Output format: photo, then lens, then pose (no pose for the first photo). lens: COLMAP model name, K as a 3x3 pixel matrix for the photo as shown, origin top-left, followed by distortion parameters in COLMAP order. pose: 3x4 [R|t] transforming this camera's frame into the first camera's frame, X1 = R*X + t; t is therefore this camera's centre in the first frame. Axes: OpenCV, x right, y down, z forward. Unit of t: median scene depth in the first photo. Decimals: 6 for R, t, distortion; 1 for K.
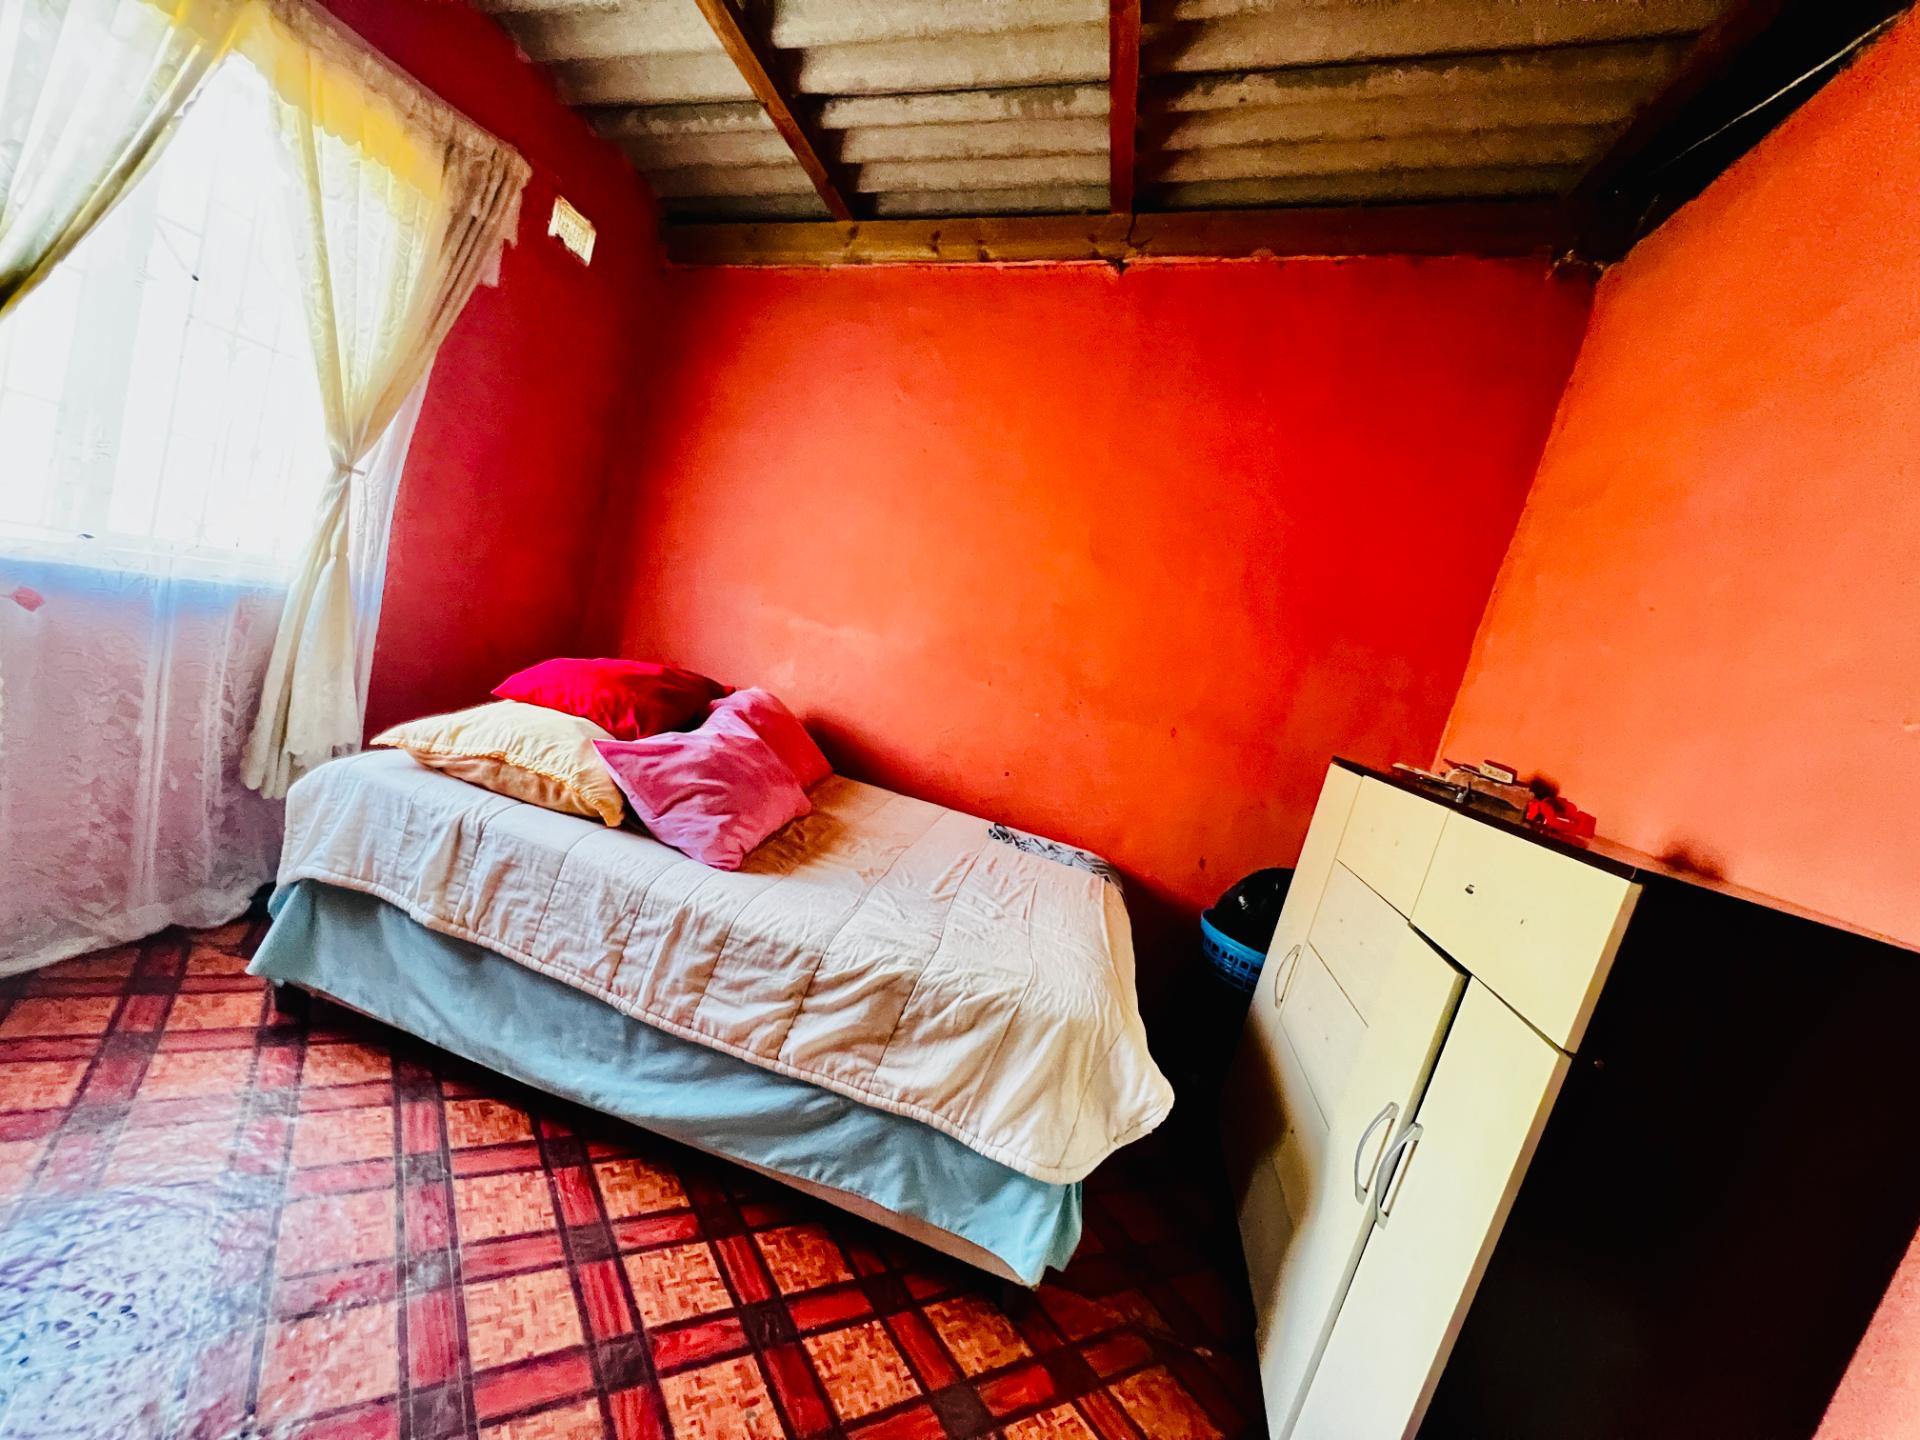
lens RADIAL K [[769.6, 0, 955.1], [0, 769.6, 716.1], [0, 0, 1]] dist [-0.005343, 0.000769]
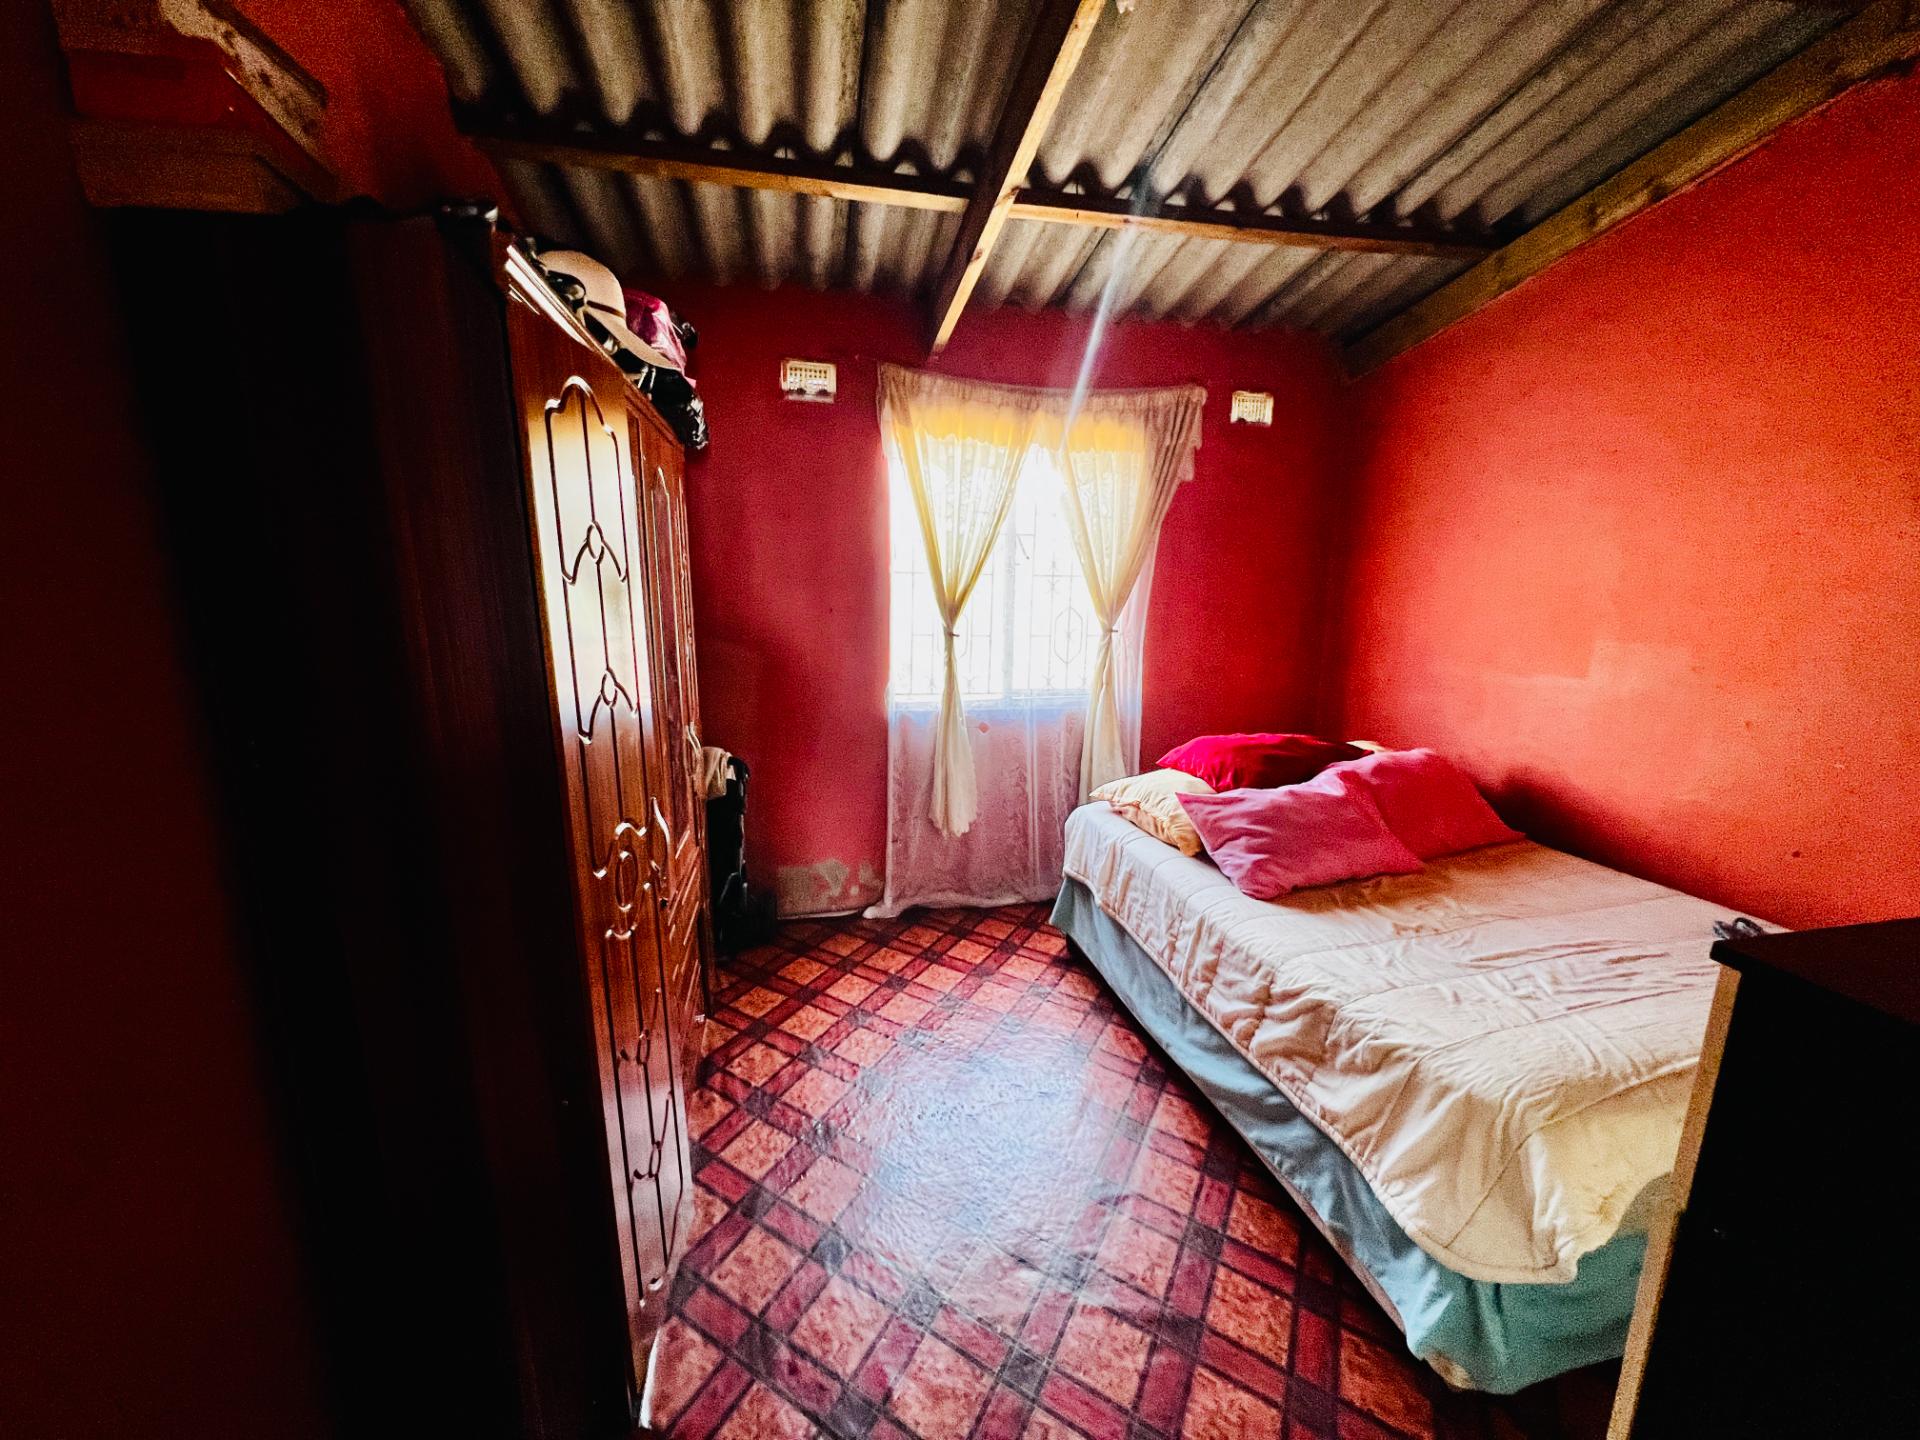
lens RADIAL K [[769.6, 0, 955.1], [0, 769.6, 716.1], [0, 0, 1]] dist [-0.005343, 0.000769]
pose [[0.399039, -0.096679, -0.911823, 0.717824], [0.003471, 0.994578, -0.103935, 0.038458], [0.916927, 0.038309, 0.397211, 0.057477]]
